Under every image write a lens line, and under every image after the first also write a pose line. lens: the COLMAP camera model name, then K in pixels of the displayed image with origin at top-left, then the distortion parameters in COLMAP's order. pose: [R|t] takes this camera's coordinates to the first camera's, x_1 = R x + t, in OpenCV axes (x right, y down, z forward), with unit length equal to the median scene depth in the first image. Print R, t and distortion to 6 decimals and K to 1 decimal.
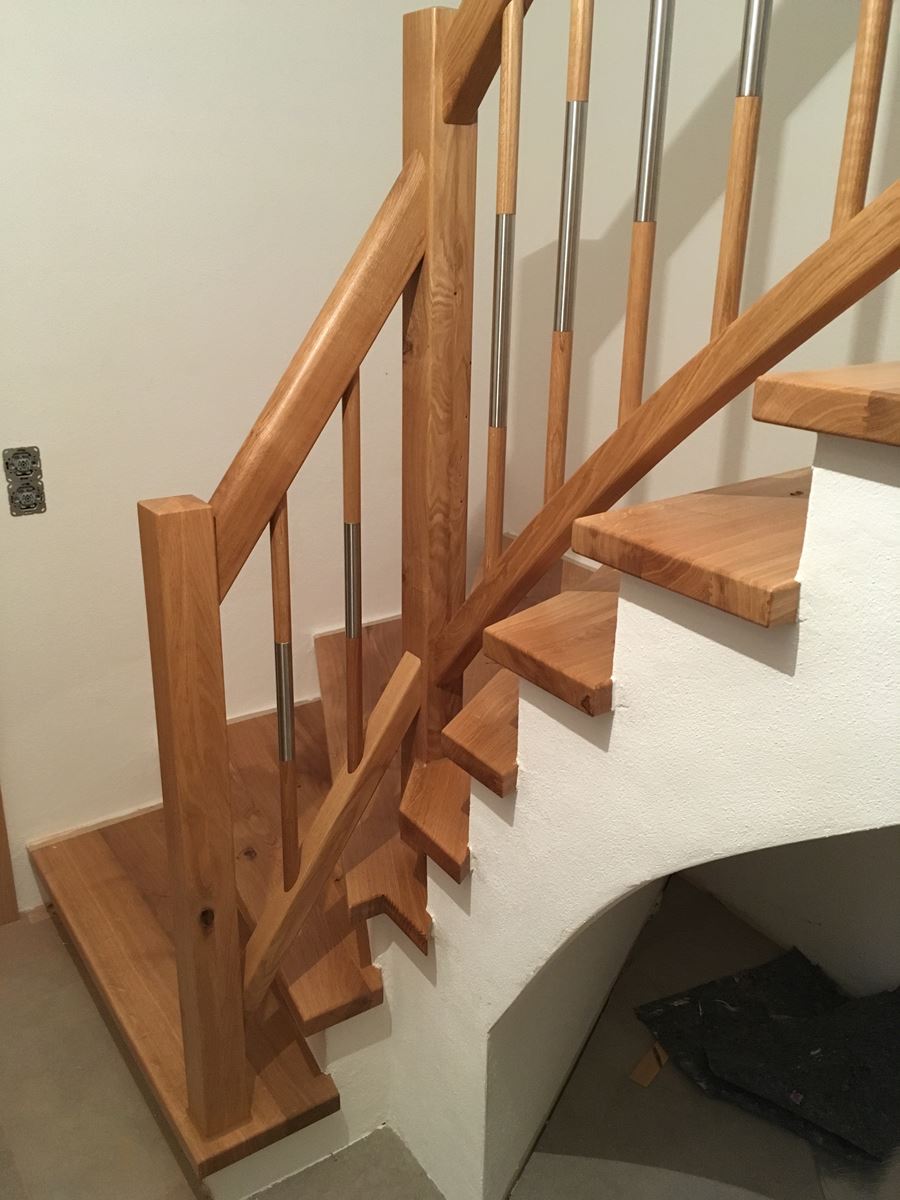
lens RADIAL K [[1023.1, 0, 449.6], [0, 1023.1, 598.3], [0, 0, 1]] dist [0.044742, -0.001299]
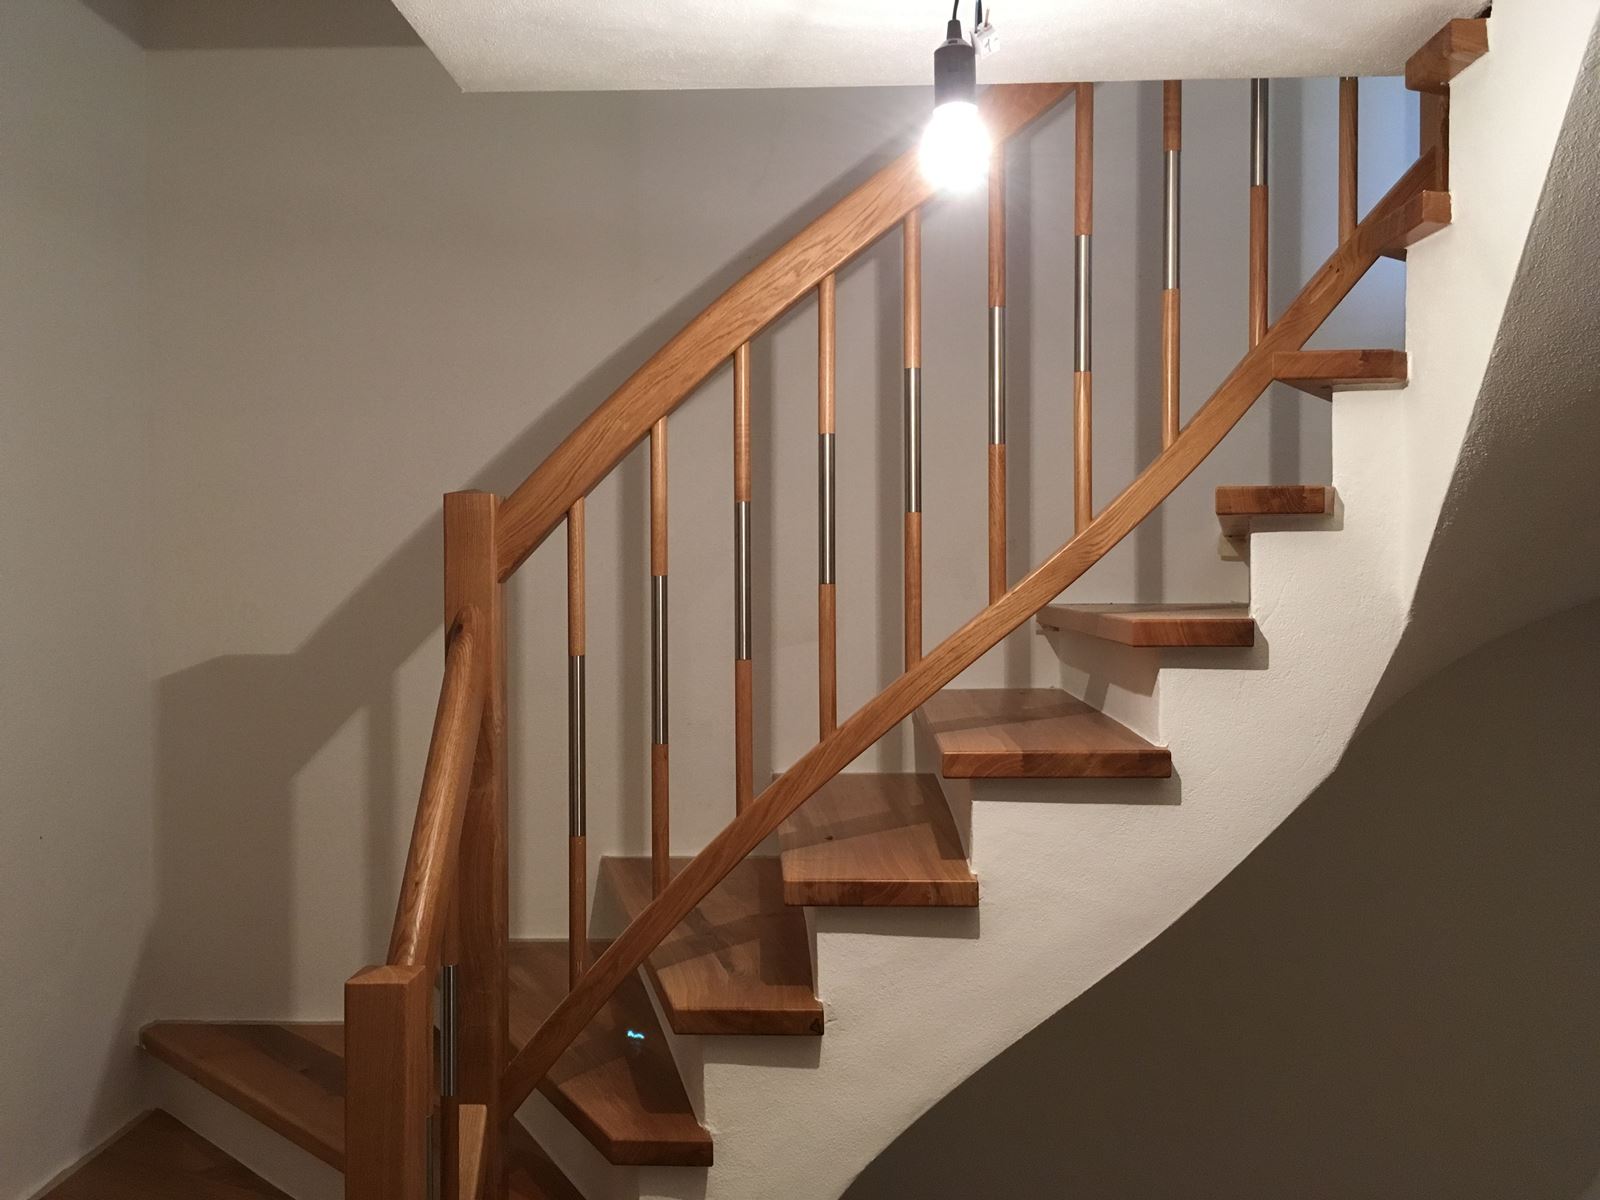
lens RADIAL K [[1364.1, 0, 800.9], [0, 1364.1, 597.5], [0, 0, 1]] dist [0.044742, -0.001299]
pose [[0.592507, -0.024617, 0.805189, -1.281116], [0.288138, 0.939883, -0.183294, -0.092310], [-0.752271, 0.340609, 0.563980, -0.110926]]
